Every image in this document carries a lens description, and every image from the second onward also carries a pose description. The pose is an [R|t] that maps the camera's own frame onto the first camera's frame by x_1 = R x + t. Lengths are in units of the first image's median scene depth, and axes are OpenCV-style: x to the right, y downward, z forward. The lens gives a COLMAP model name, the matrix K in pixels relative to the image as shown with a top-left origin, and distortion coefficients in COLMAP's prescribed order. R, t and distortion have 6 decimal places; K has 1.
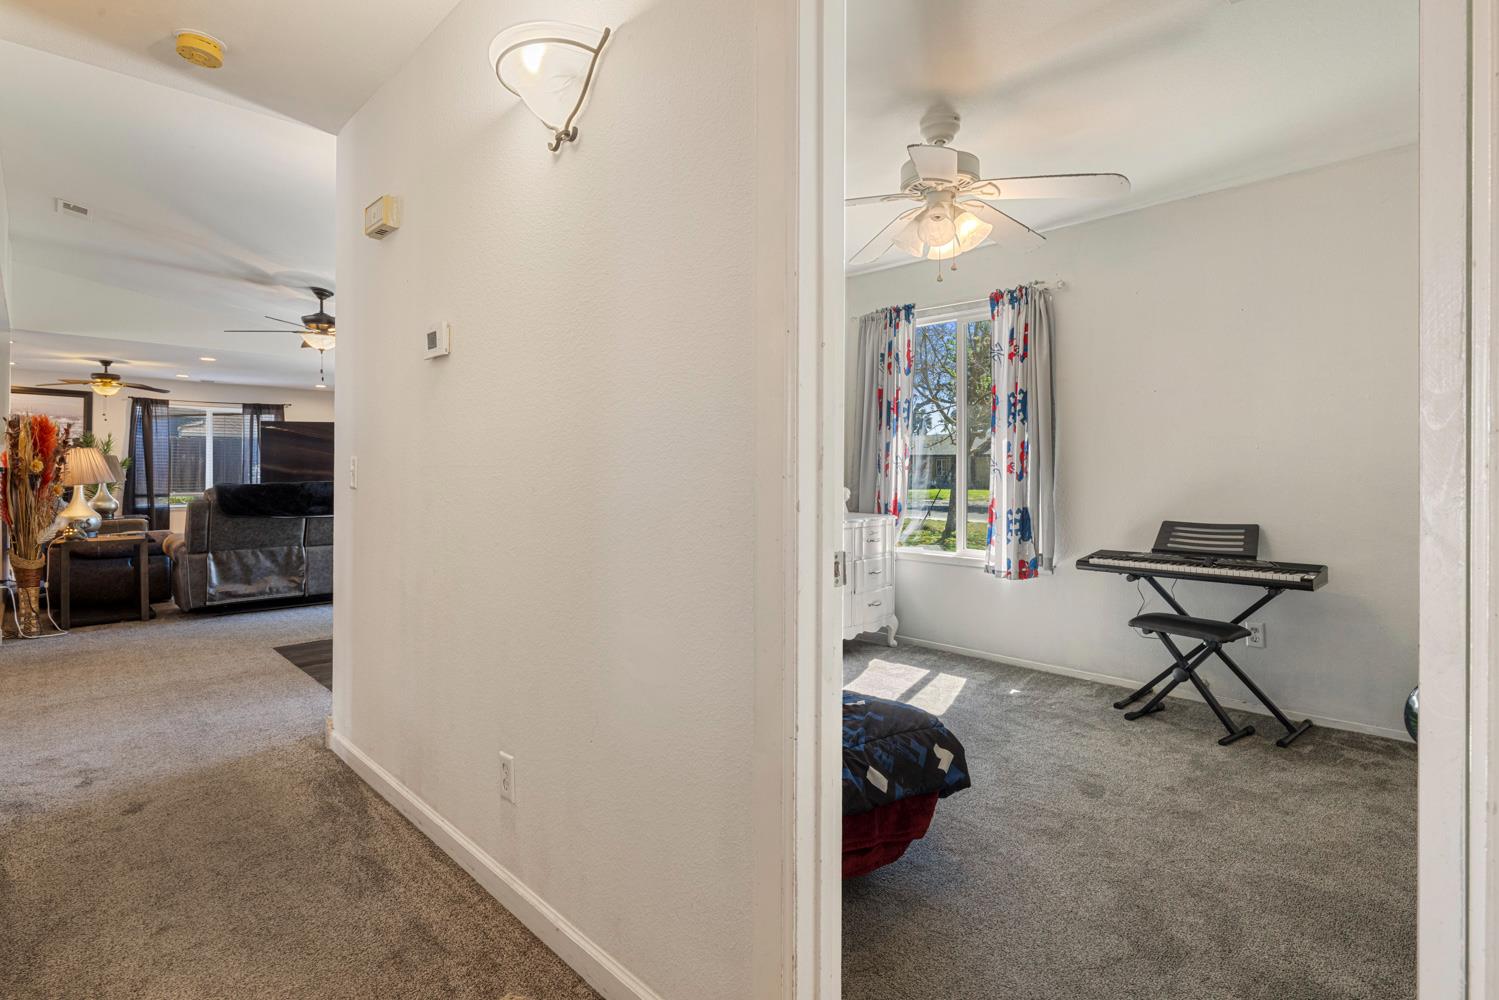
lens RADIAL K [[716.2, 0, 750.3], [0, 716.2, 470.7], [0, 0, 1]] dist [0.000271, 0.000295]
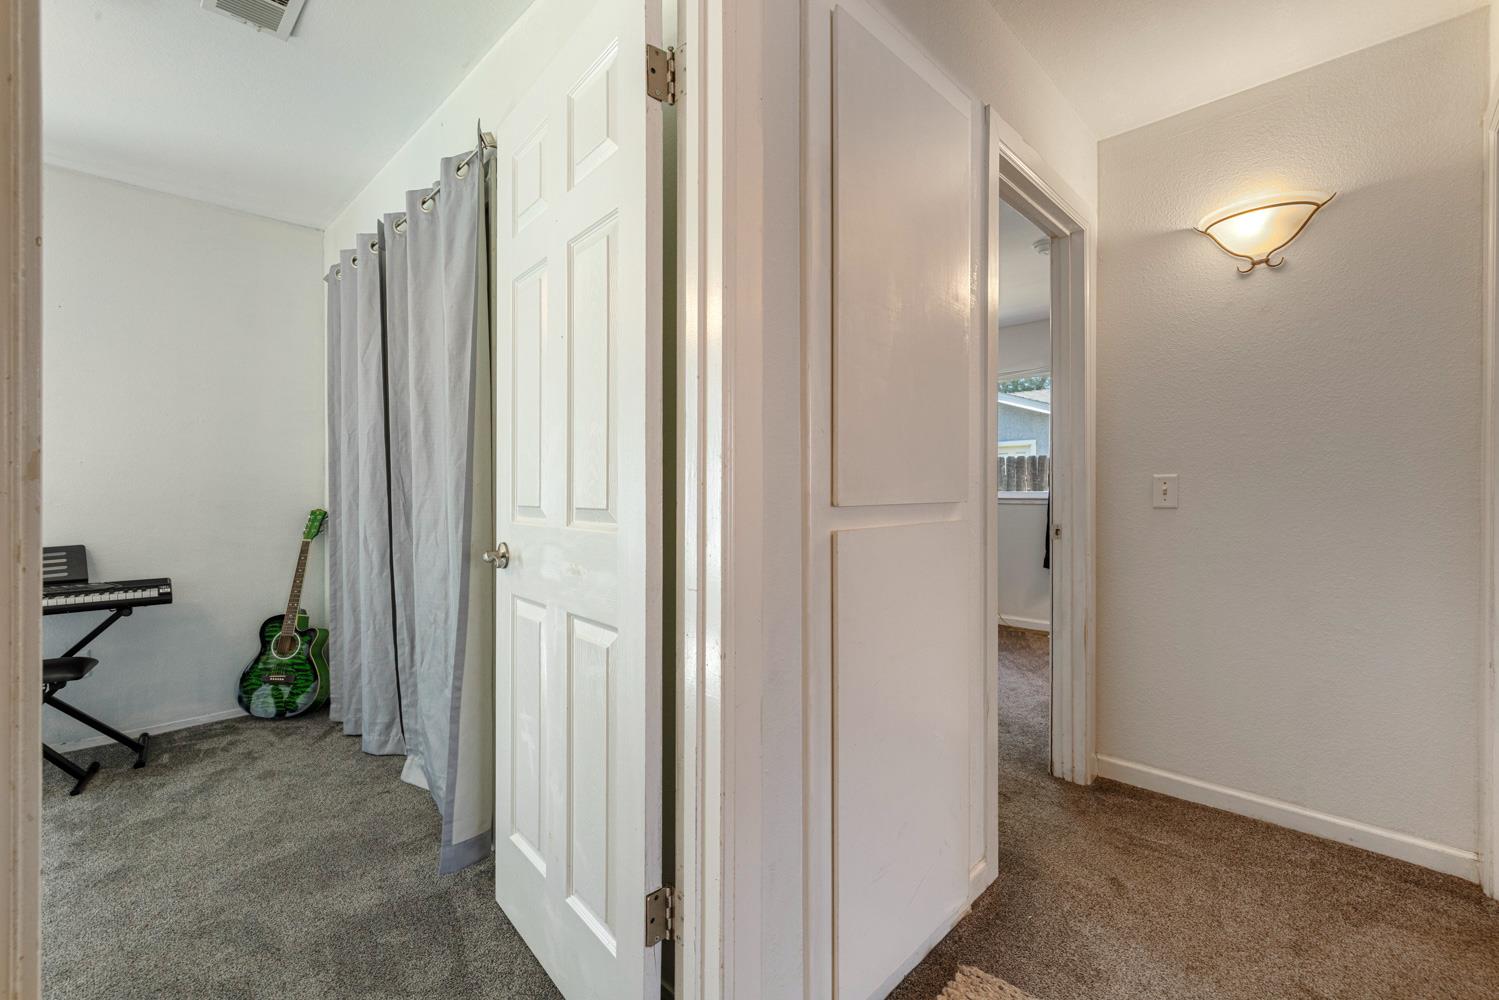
lens RADIAL K [[633.4, 0, 746.9], [0, 633.4, 488.4], [0, 0, 1]] dist [0.000850, -0.000046]
pose [[0.002129, 0.000406, 0.999998, -0.133380], [-0.001739, 0.999998, -0.000402, 0.001468], [-0.999996, -0.001738, 0.002129, 0.173994]]
